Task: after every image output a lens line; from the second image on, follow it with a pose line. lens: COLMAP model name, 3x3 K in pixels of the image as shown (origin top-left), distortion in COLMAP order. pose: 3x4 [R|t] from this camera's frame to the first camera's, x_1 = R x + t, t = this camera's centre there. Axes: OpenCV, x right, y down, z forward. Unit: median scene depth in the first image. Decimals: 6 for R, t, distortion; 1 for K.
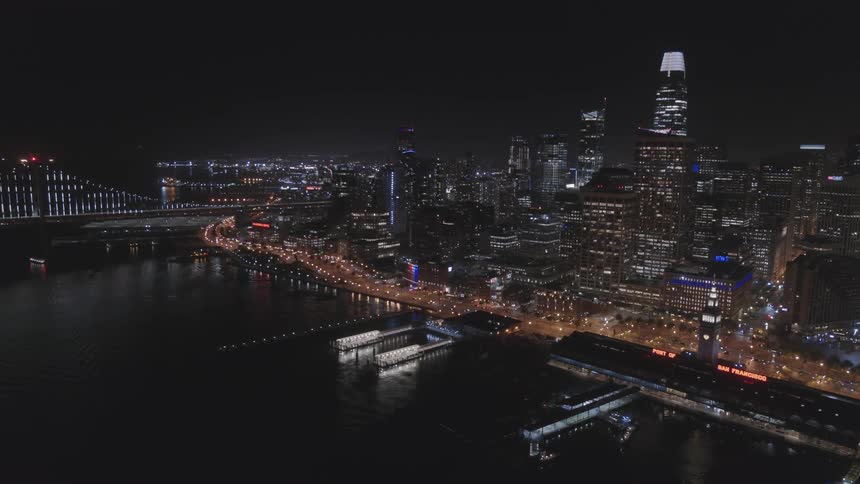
lens RADIAL K [[614.4, 0, 437.7], [0, 614.4, 243.7], [0, 0, 1]] dist [-0.111131, 0.066946]
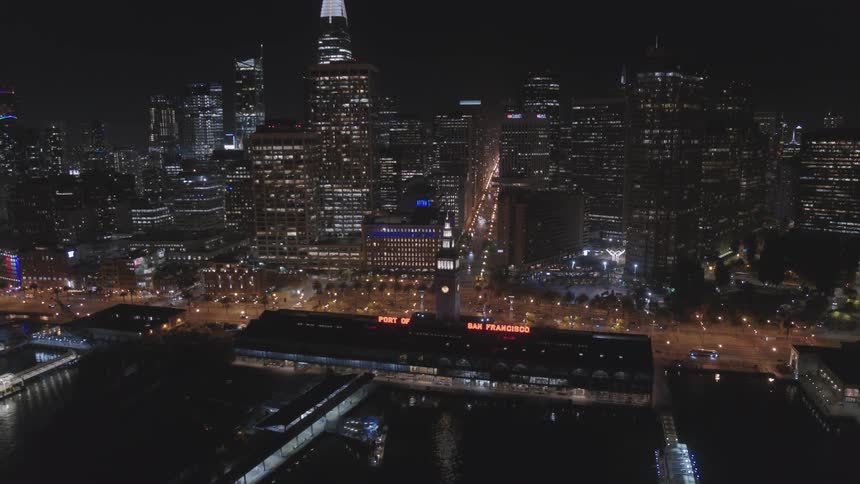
lens RADIAL K [[614.4, 0, 437.7], [0, 614.4, 243.7], [0, 0, 1]] dist [-0.111131, 0.066946]
pose [[0.852036, -0.106302, 0.512576, 0.034074], [0.094878, 0.994307, 0.048493, 0.041131], [-0.514813, 0.007314, 0.857271, 0.235773]]
